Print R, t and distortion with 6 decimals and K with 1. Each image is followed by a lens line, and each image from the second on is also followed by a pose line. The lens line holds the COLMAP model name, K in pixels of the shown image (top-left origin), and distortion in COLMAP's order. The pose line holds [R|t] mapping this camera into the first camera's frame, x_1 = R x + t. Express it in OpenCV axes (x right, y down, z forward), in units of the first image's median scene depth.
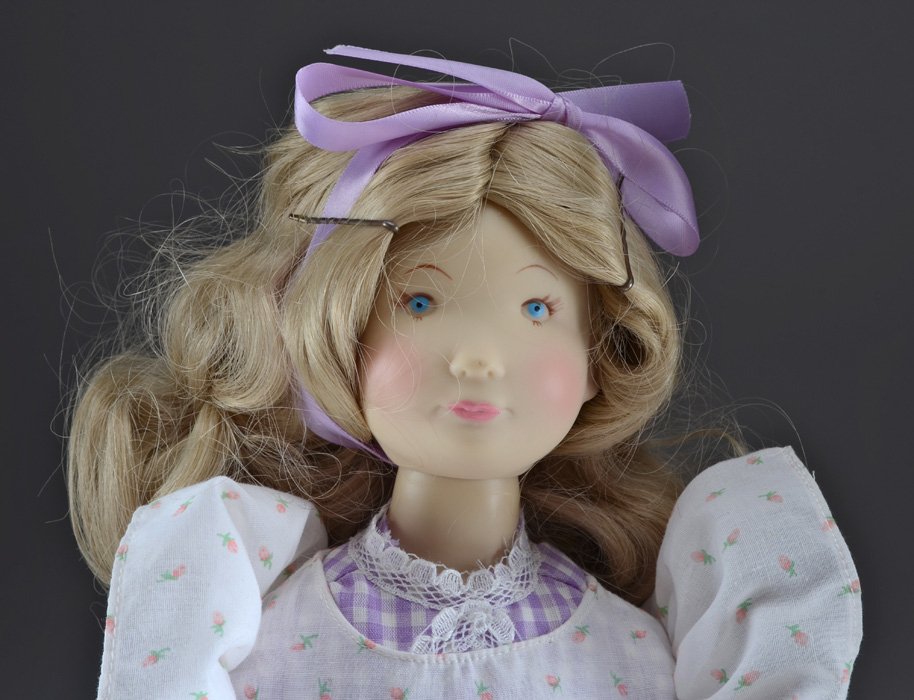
lens RADIAL K [[1708.2, 0, 459.1], [0, 1708.2, 349.4], [0, 0, 1]] dist [-0.053959, 0.000000]
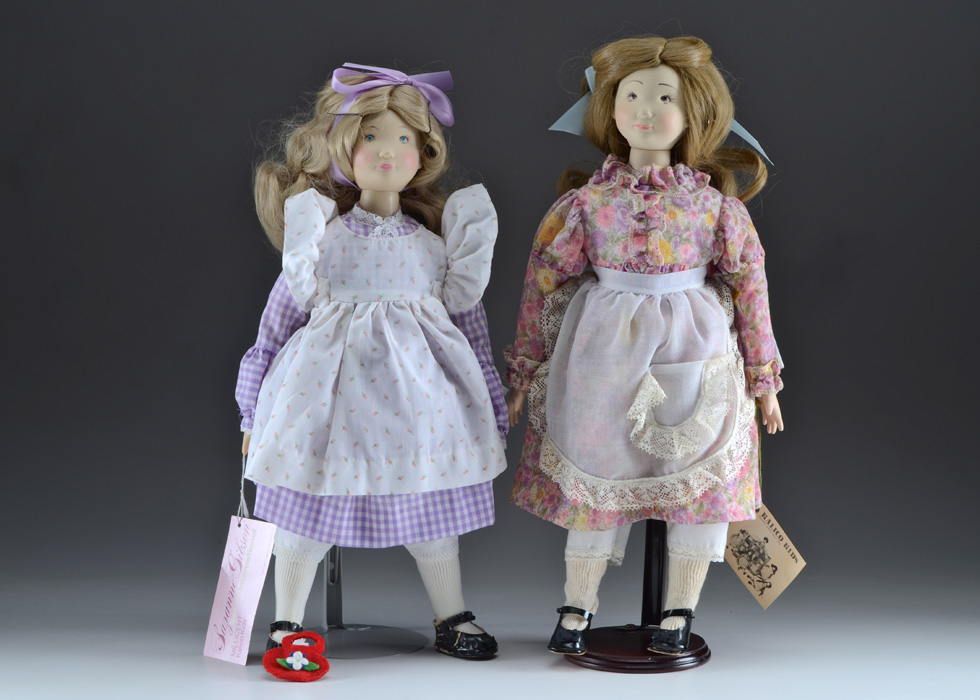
lens RADIAL K [[2437.7, 0, 485.6], [0, 2437.7, 350.3], [0, 0, 1]] dist [-0.031684, 0.000000]
pose [[0.996964, -0.009933, 0.077222, -0.169043], [0.011098, 0.999831, -0.014674, 0.463193], [-0.077063, 0.015487, 0.996906, -3.804730]]
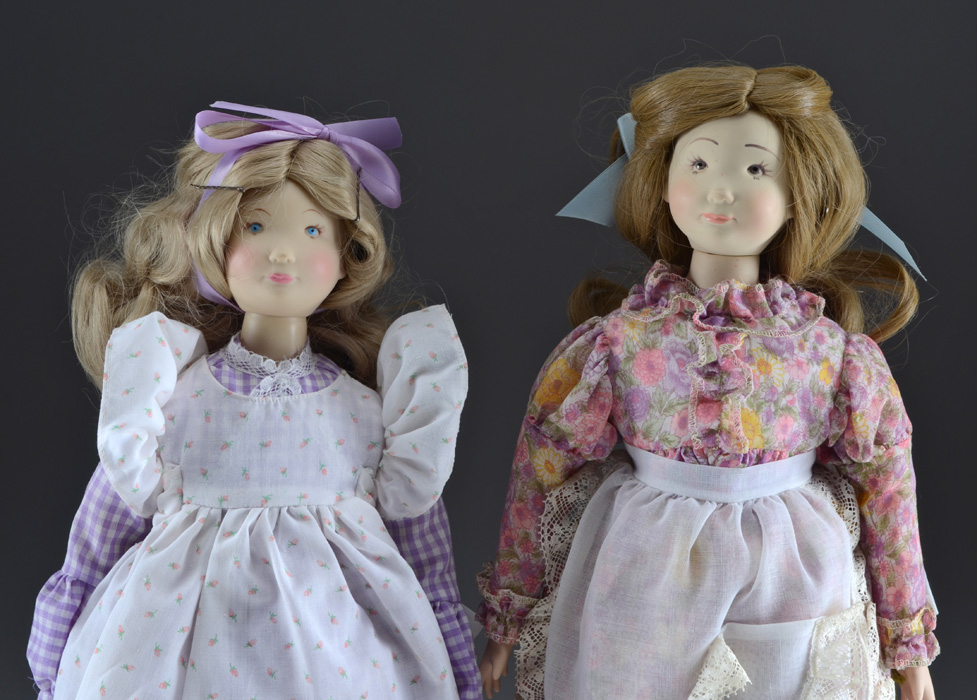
lens RADIAL K [[2007.6, 0, 485.4], [0, 2007.6, 344.0], [0, 0, 1]] dist [-0.034019, 0.000000]
pose [[0.997635, 0.005850, 0.068492, 0.085737], [-0.004925, 0.999895, -0.013665, 0.140040], [-0.068564, 0.013295, 0.997558, -1.381390]]
